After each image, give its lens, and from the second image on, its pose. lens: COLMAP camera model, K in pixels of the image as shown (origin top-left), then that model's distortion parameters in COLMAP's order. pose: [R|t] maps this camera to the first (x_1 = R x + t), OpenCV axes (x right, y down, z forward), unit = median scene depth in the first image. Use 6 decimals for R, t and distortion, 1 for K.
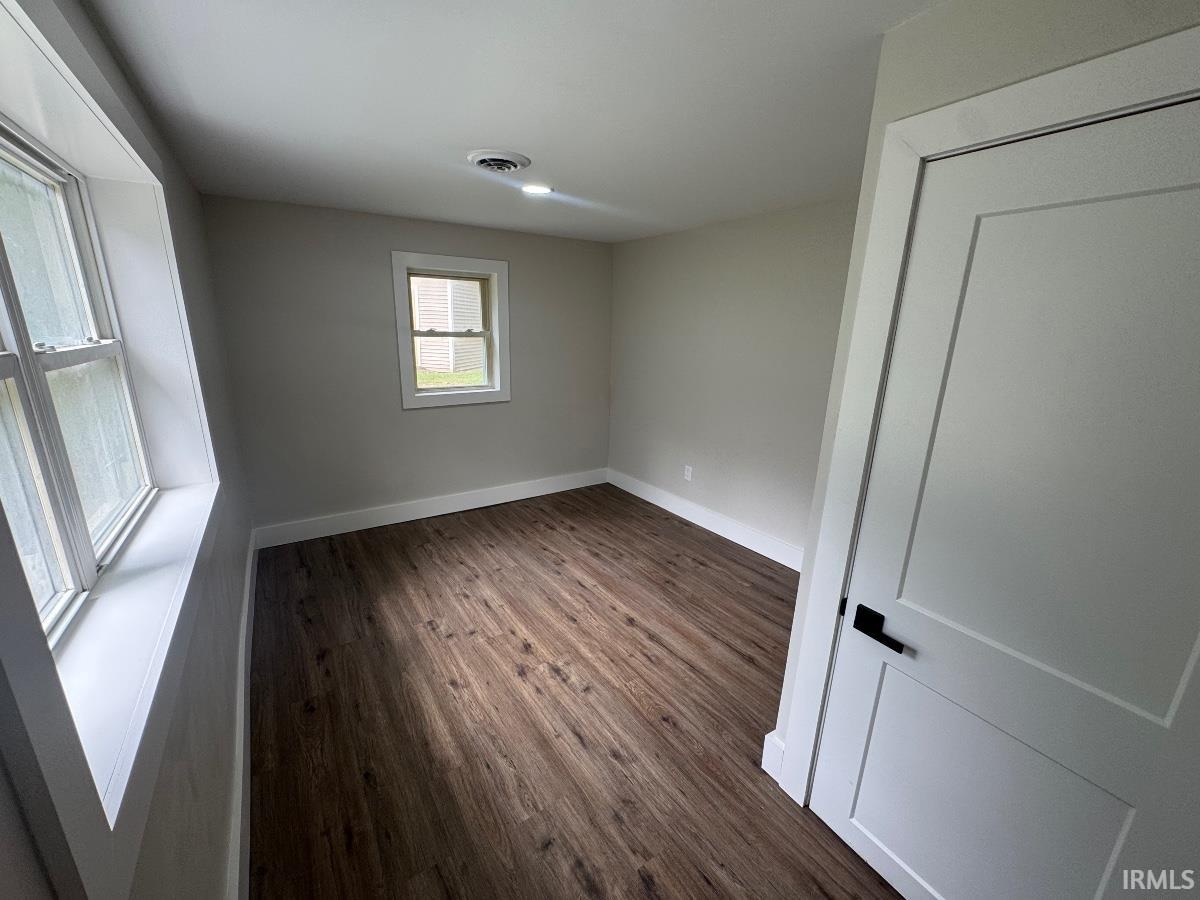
lens RADIAL K [[482.3, 0, 603.2], [0, 482.3, 451.8], [0, 0, 1]] dist [-0.005008, 0.000574]
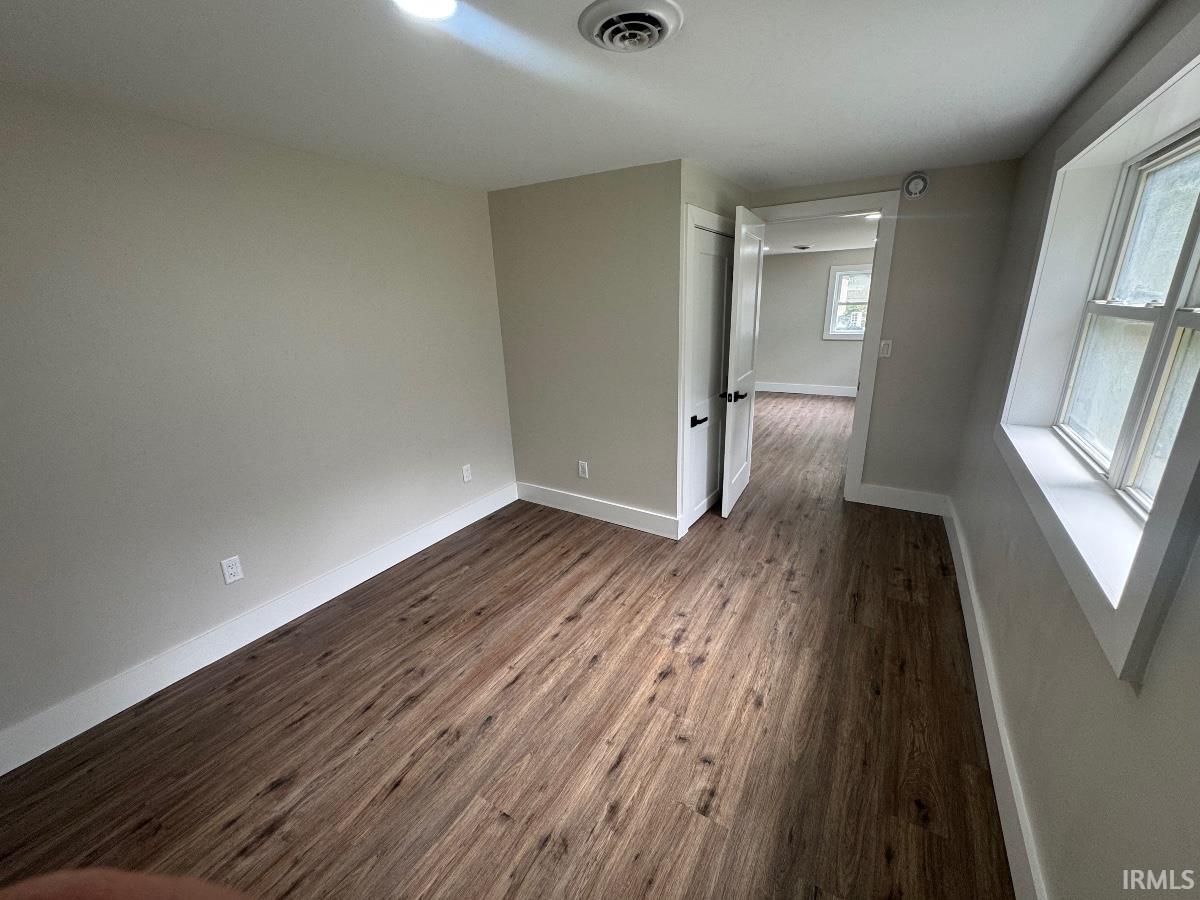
lens RADIAL K [[482.3, 0, 599.4], [0, 482.3, 449.7], [0, 0, 1]] dist [-0.005008, 0.000574]
pose [[-0.410799, -0.275653, 0.869057, -0.720797], [0.253770, 0.880961, 0.399385, -0.310994], [-0.875697, 0.384607, -0.291945, 1.156452]]
